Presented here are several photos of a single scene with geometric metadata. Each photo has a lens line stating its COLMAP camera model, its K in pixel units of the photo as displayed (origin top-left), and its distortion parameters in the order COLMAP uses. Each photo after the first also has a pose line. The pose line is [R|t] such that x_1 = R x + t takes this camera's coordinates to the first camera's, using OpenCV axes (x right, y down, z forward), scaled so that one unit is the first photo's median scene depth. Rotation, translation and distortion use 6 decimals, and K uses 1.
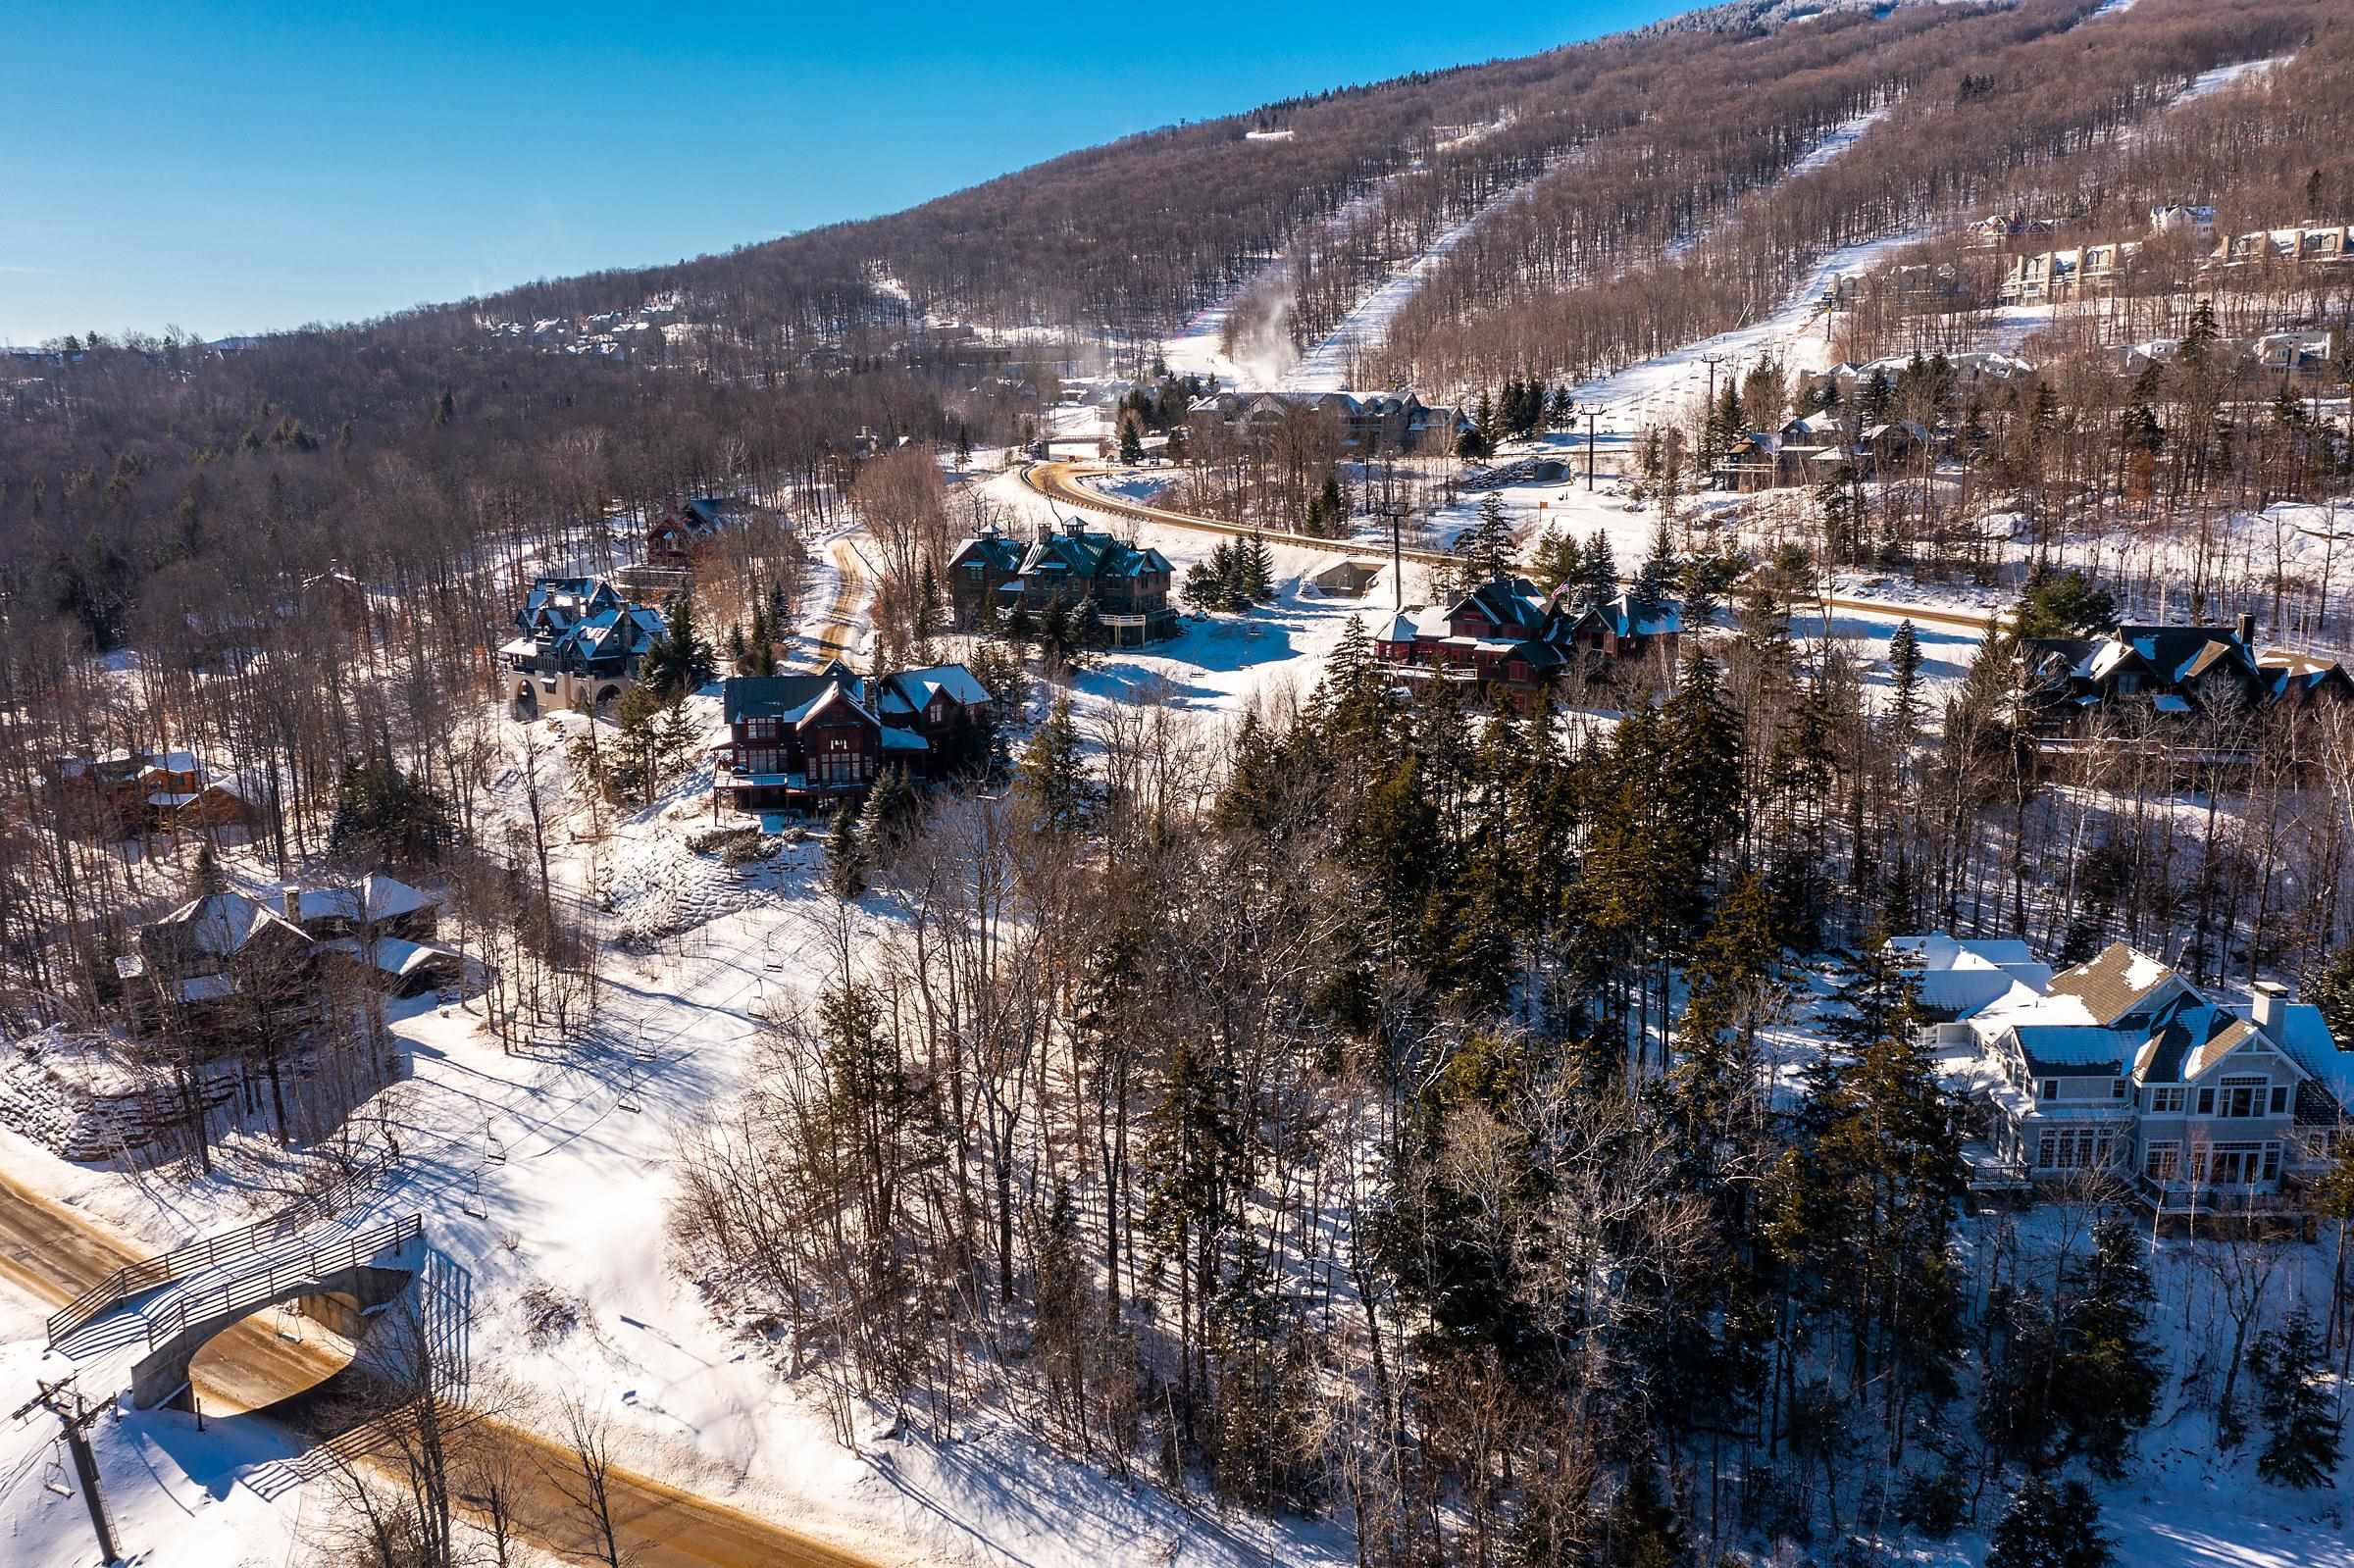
lens RADIAL K [[1935.3, 0, 1177.0], [0, 1935.3, 784.0], [0, 0, 1]] dist [-0.003772, 0.004140]
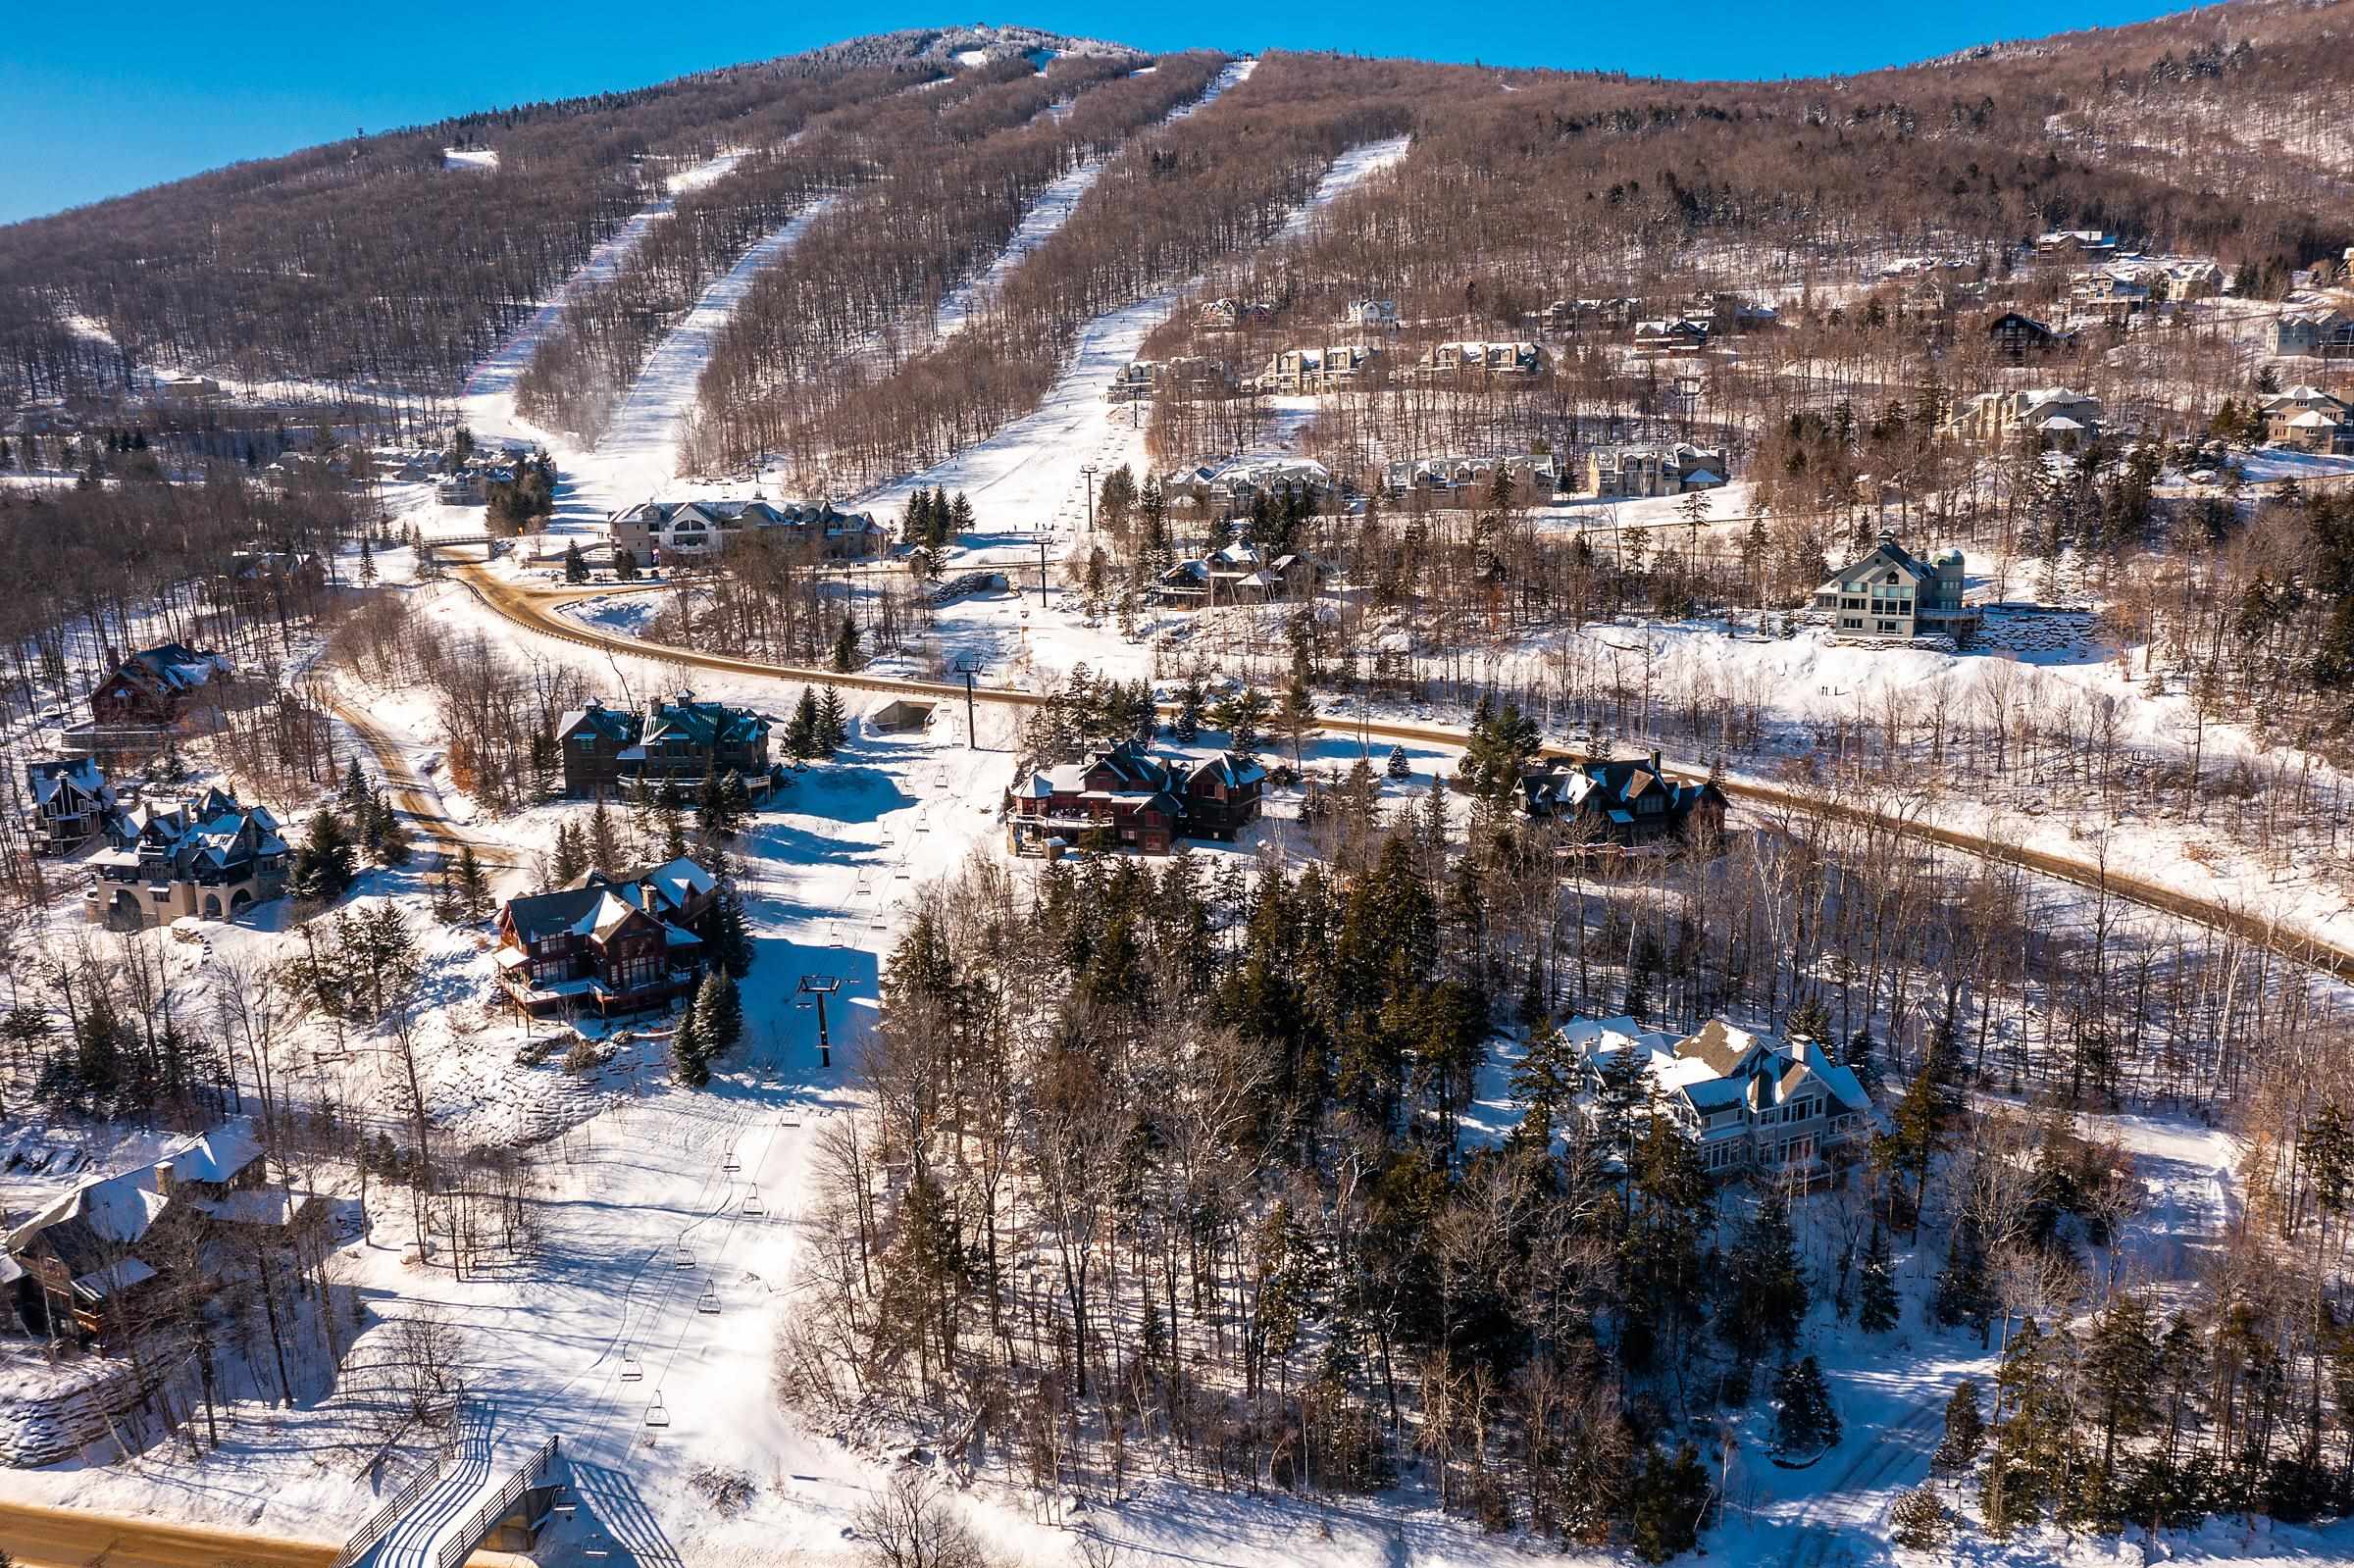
lens RADIAL K [[1935.3, 0, 1177.0], [0, 1935.3, 784.0], [0, 0, 1]] dist [-0.003772, 0.004140]
pose [[0.904675, -0.097753, 0.414739, -0.285286], [0.090528, 0.995203, 0.037097, -0.107536], [-0.416375, 0.003985, 0.909184, -0.142339]]
